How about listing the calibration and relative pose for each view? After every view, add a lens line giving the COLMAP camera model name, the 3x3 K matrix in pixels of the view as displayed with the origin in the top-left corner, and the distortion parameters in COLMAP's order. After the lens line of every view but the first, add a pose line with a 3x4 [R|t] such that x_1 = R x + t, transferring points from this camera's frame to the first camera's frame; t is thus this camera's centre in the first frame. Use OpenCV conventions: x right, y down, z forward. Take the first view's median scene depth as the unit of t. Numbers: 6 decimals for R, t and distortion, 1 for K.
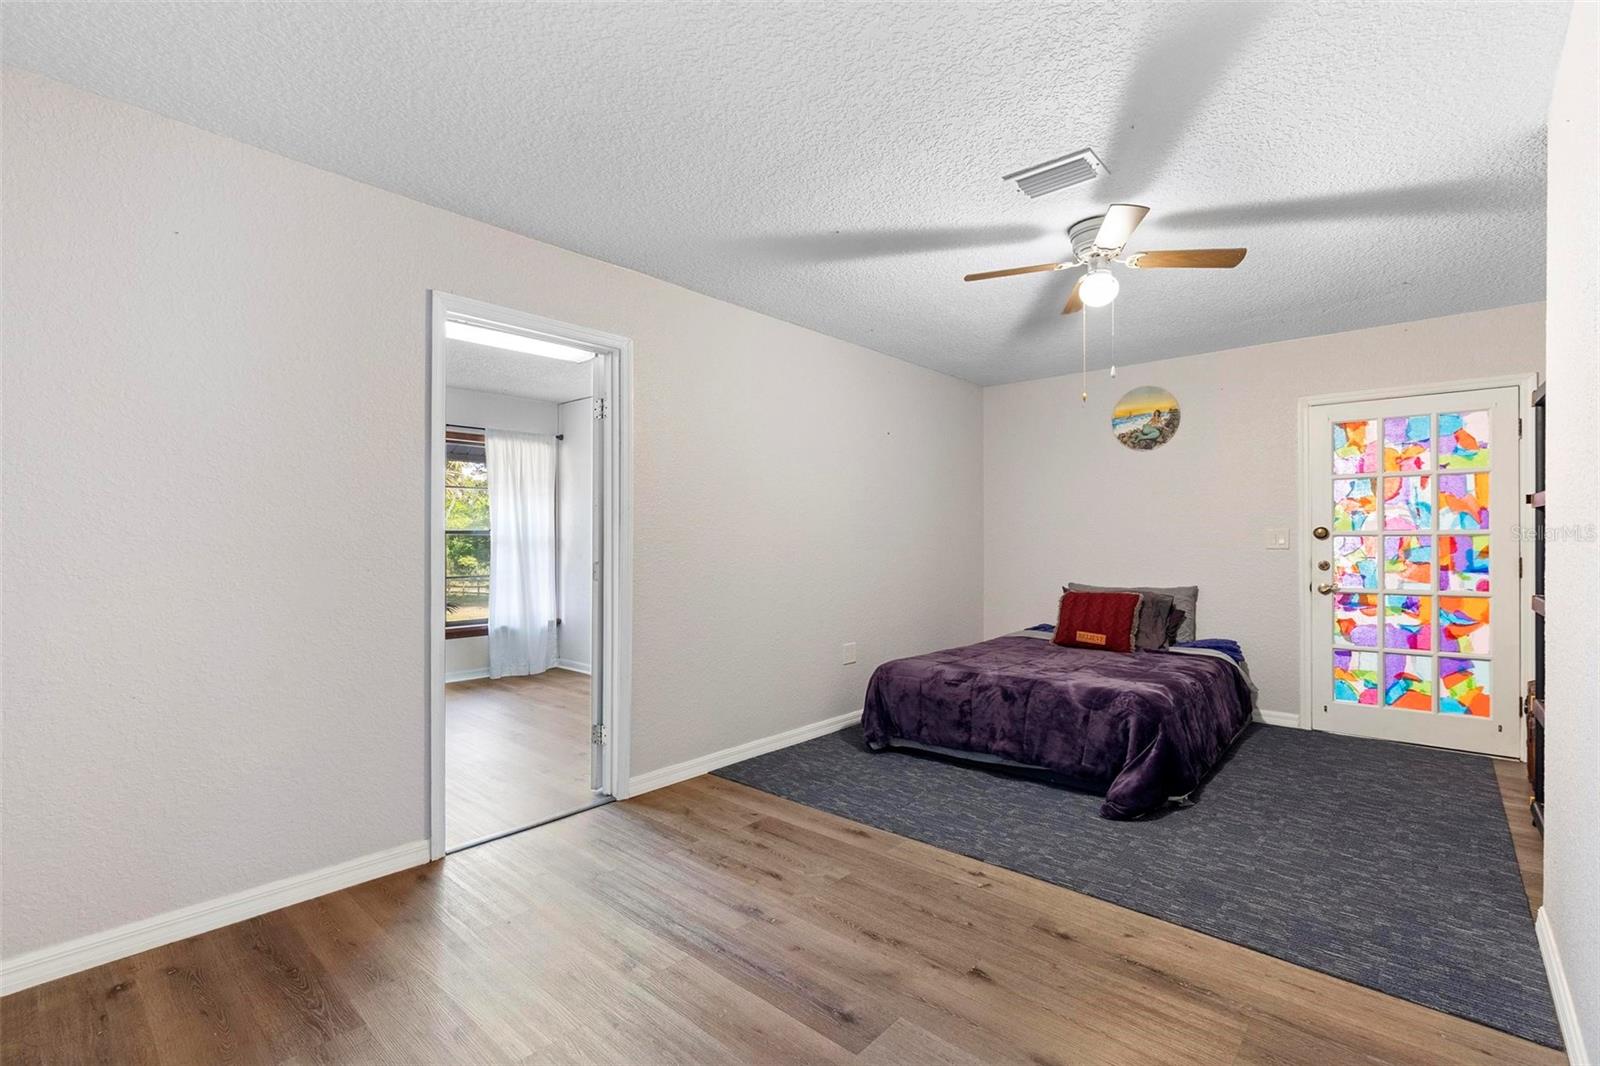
lens RADIAL K [[719.9, 0, 790.7], [0, 719.9, 531.7], [0, 0, 1]] dist [-0.011180, 0.004677]
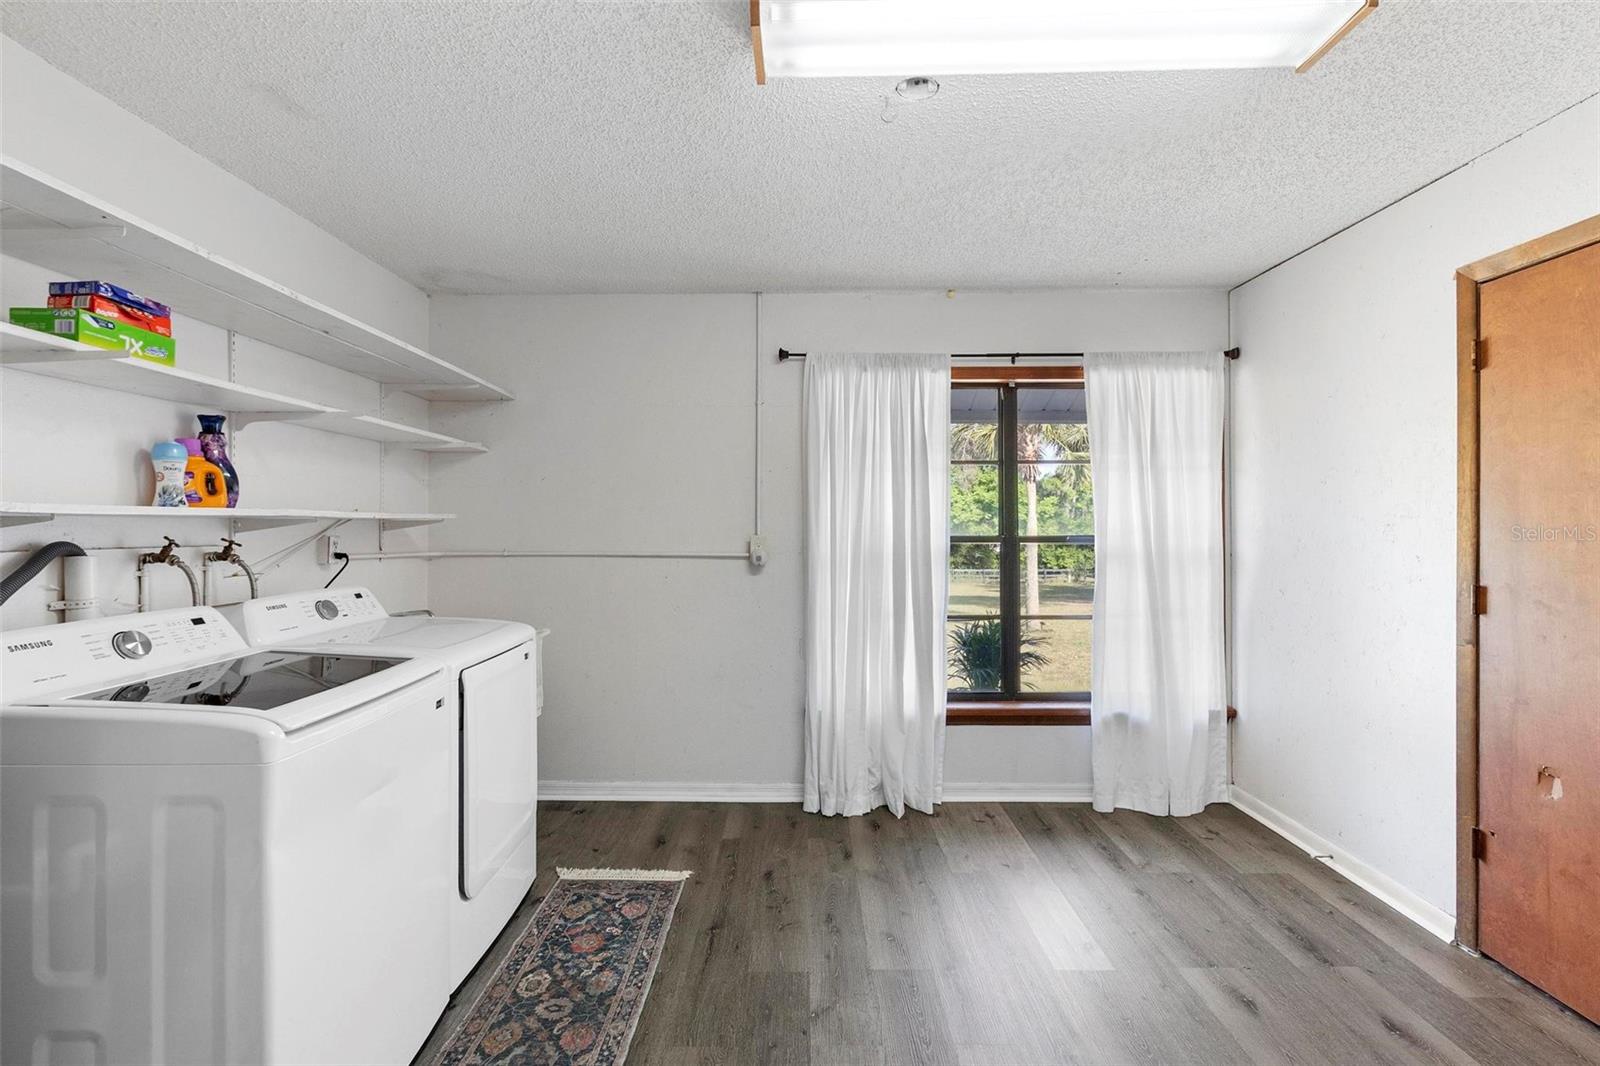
lens RADIAL K [[719.9, 0, 784.5], [0, 719.9, 527.3], [0, 0, 1]] dist [-0.011180, 0.004677]
pose [[0.656044, -0.003353, -0.754715, -0.153480], [0.003456, 0.999993, -0.001438, -0.008653], [0.754714, -0.001664, 0.656051, 0.446959]]
